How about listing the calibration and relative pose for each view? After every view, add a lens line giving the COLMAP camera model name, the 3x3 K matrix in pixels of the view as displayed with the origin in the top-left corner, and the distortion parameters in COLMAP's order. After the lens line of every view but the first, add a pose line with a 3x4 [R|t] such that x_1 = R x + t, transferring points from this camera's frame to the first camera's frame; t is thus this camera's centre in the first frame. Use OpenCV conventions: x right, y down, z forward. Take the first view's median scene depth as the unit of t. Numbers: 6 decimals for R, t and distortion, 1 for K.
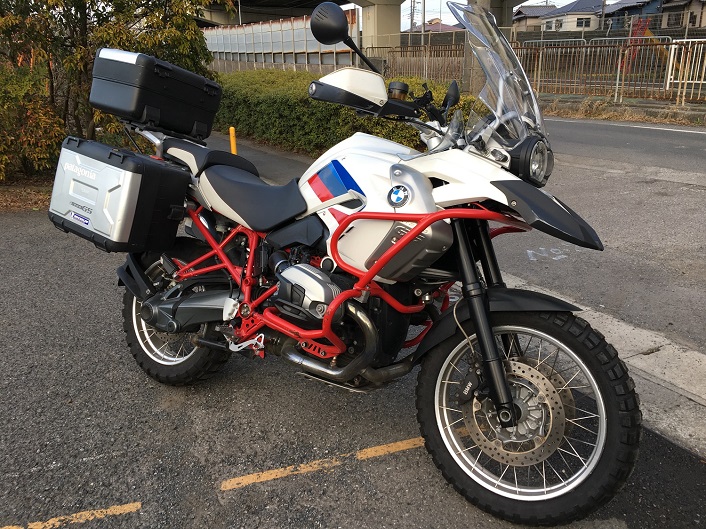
lens RADIAL K [[600.0, 0, 353.0], [0, 600.0, 264.5], [0, 0, 1]] dist [0.075105, -0.103183]
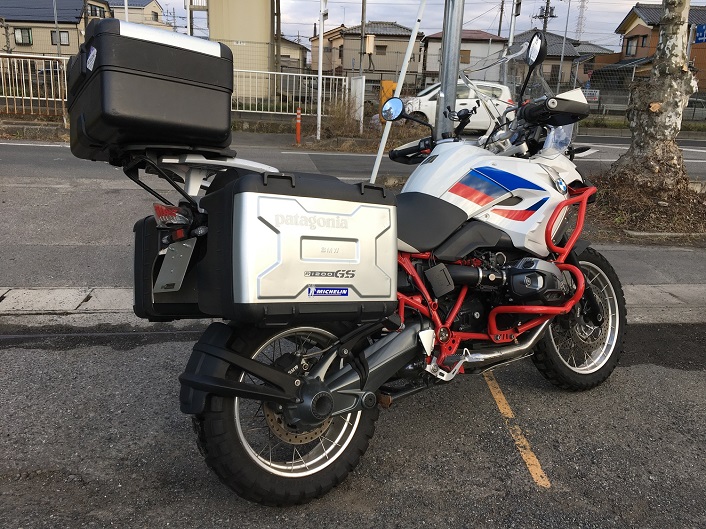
lens RADIAL K [[600.0, 0, 353.0], [0, 600.0, 264.5], [0, 0, 1]] dist [0.075105, -0.103183]
pose [[0.351352, -0.221316, 0.909709, -1.013426], [0.243953, 0.959735, 0.139266, -0.186167], [-0.903902, 0.172995, 0.391195, 0.708017]]
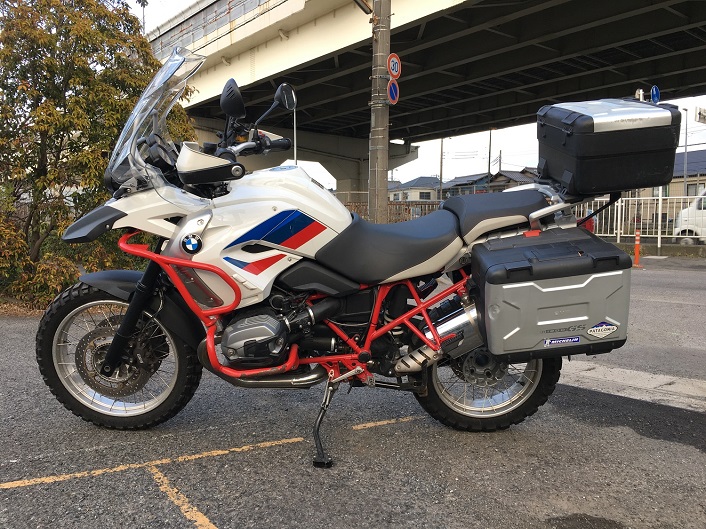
lens RADIAL K [[600.0, 0, 353.0], [0, 600.0, 264.5], [0, 0, 1]] dist [0.075105, -0.103183]
pose [[0.971546, 0.013119, 0.236486, -0.465102], [0.048961, 0.965775, -0.254720, 0.305879], [-0.231734, 0.259051, 0.937653, -0.310039]]
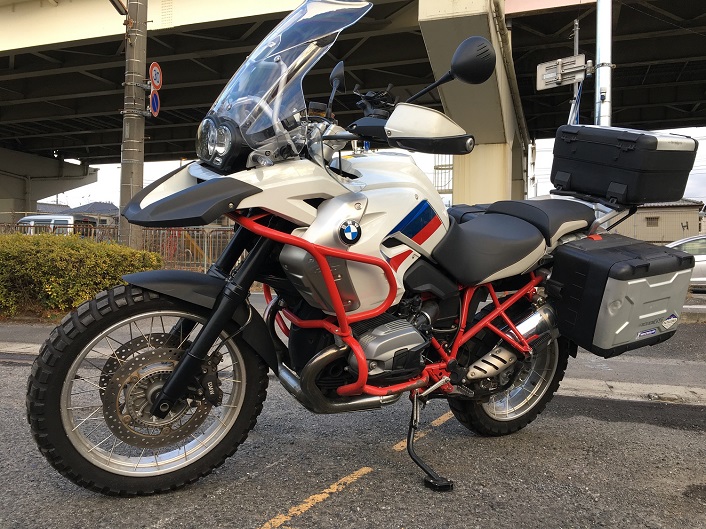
lens RADIAL K [[600.0, 0, 353.0], [0, 600.0, 264.5], [0, 0, 1]] dist [0.075105, -0.103183]
pose [[0.716255, 0.039776, 0.696704, -0.985258], [0.183509, 0.952500, -0.243039, 0.249215], [-0.673278, 0.301930, 0.674934, 0.101260]]
